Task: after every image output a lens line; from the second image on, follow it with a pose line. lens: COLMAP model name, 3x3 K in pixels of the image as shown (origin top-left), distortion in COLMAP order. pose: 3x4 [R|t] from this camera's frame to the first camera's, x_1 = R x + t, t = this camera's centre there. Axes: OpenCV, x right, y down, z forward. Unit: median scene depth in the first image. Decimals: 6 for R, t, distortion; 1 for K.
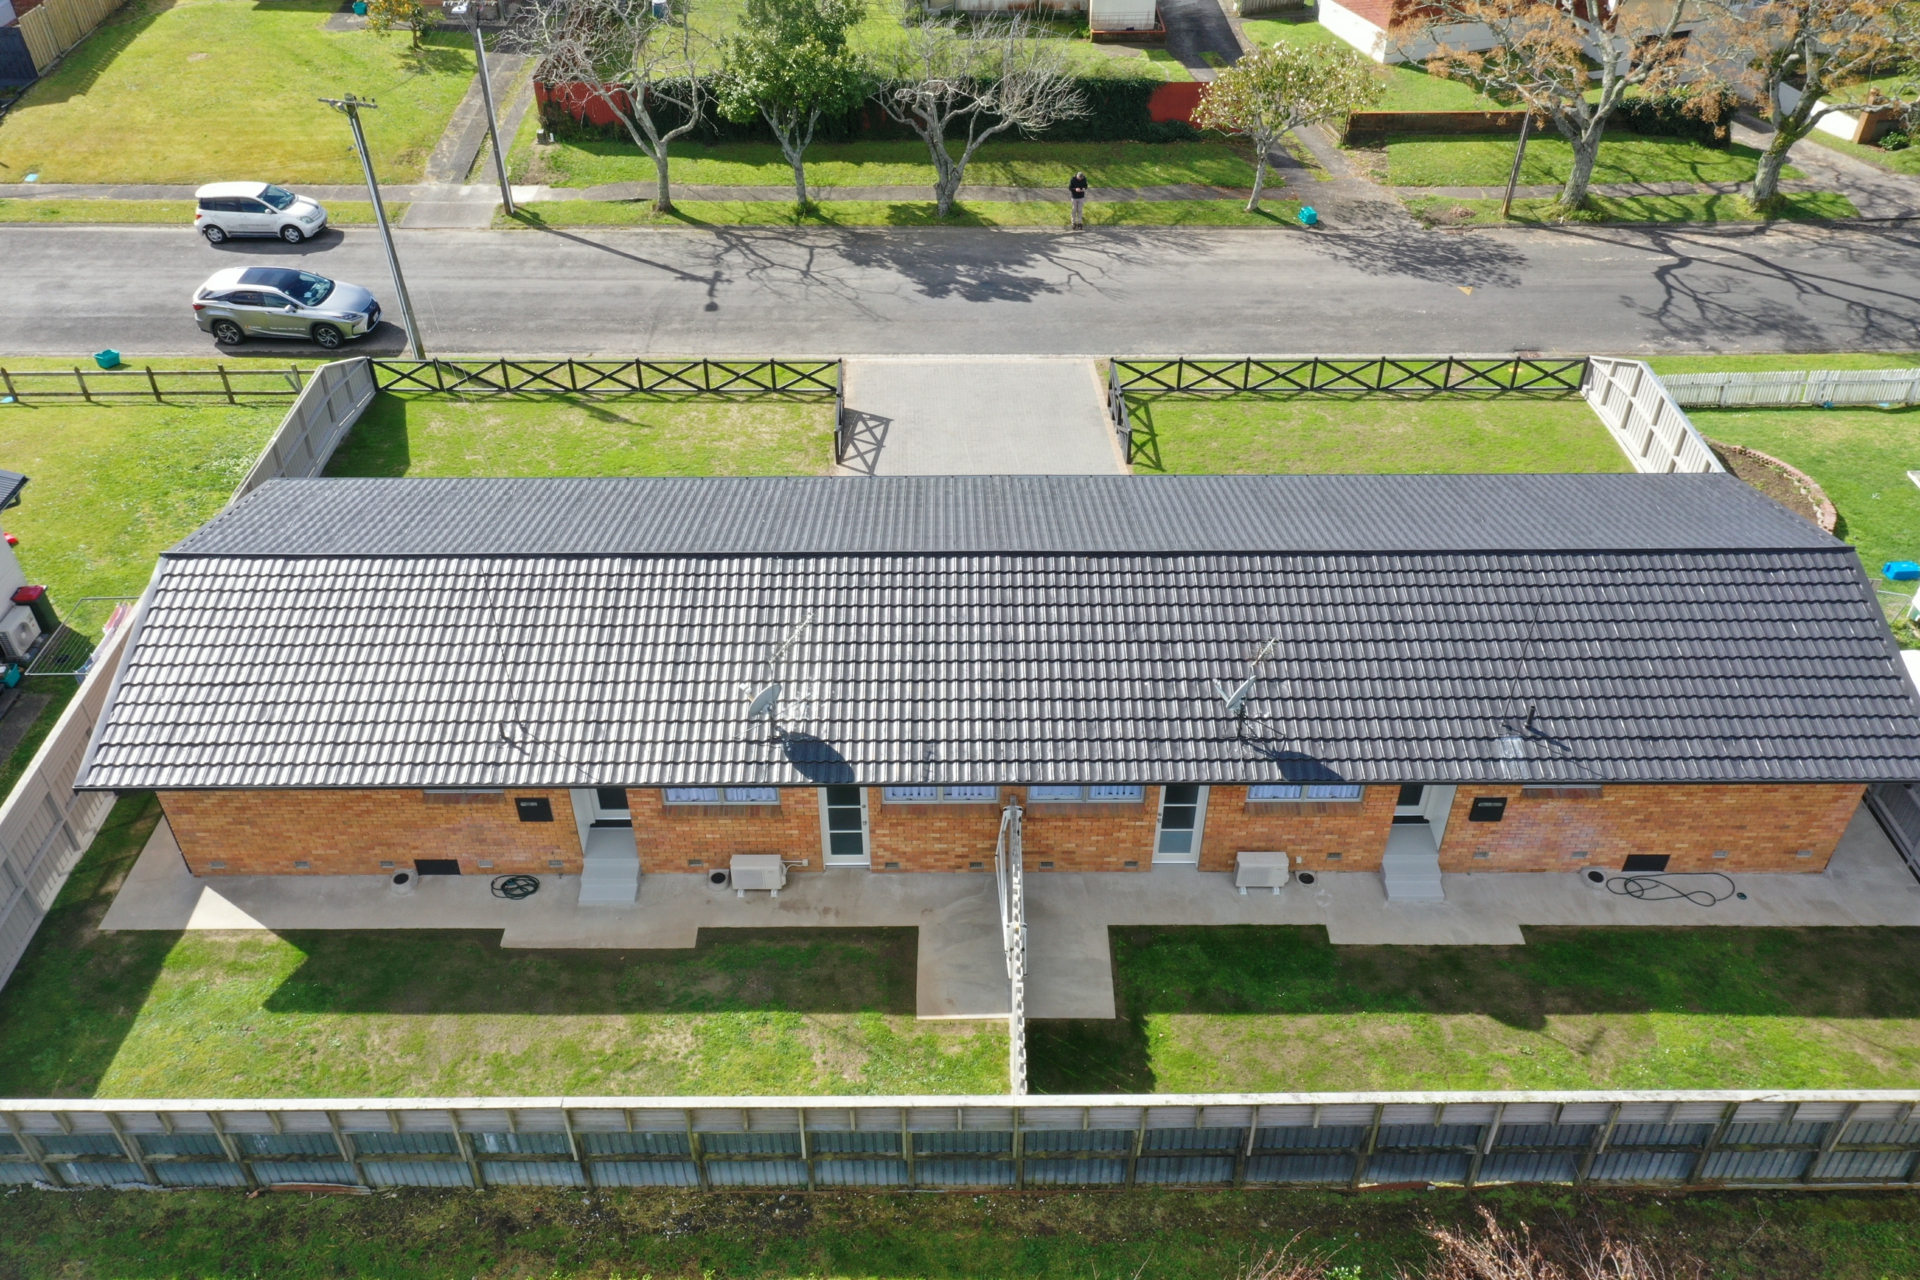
lens RADIAL K [[1522.1, 0, 951.6], [0, 1522.1, 628.9], [0, 0, 1]] dist [0.002557, 0.001057]
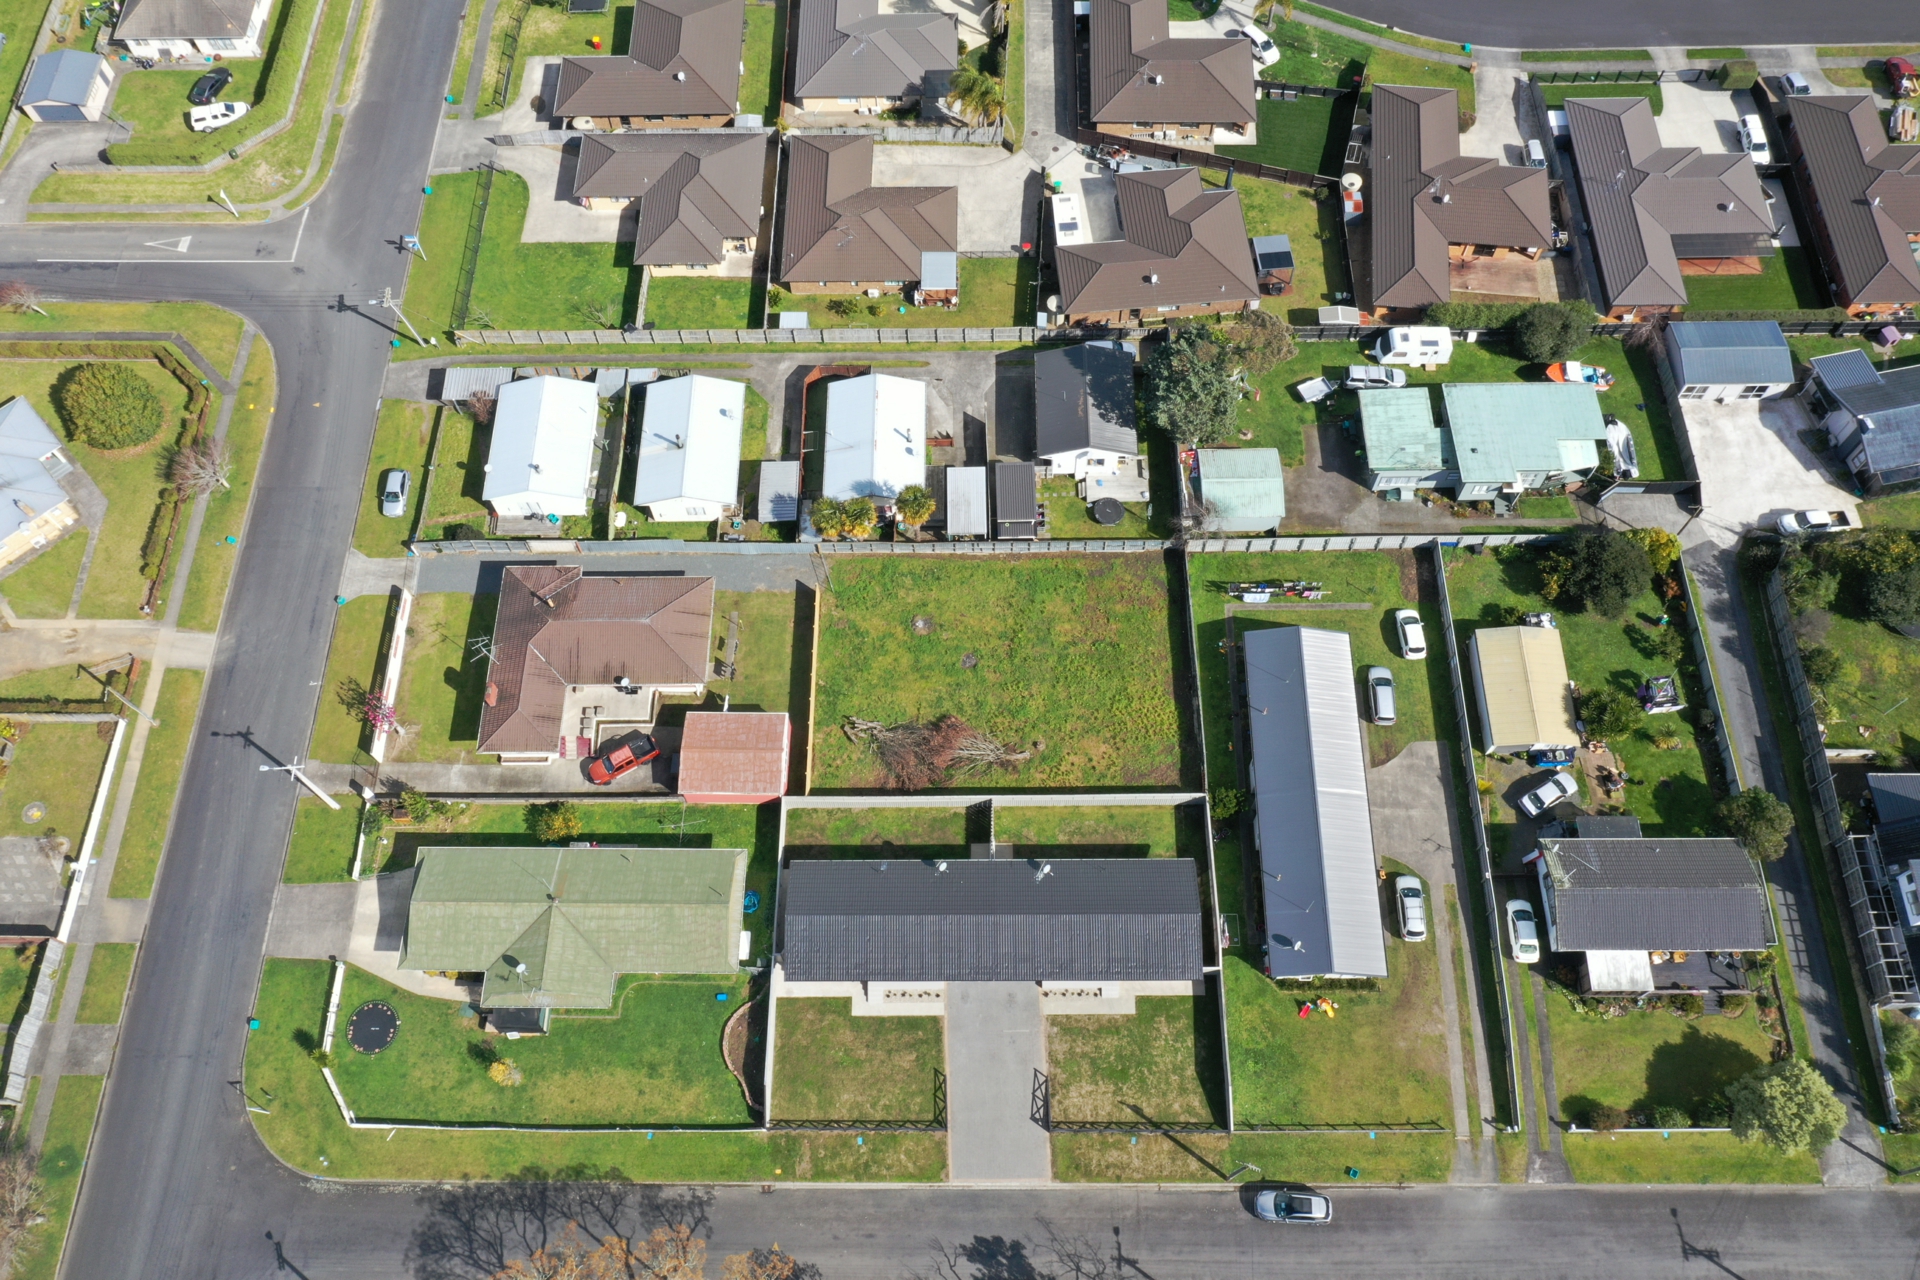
lens RADIAL K [[1522.1, 0, 951.6], [0, 1522.1, 628.9], [0, 0, 1]] dist [0.002557, 0.001057]
pose [[-0.999606, 0.005390, 0.027555, 0.021027], [0.025893, -0.202537, 0.978932, -2.705945], [0.010857, 0.979260, 0.202318, -0.397383]]
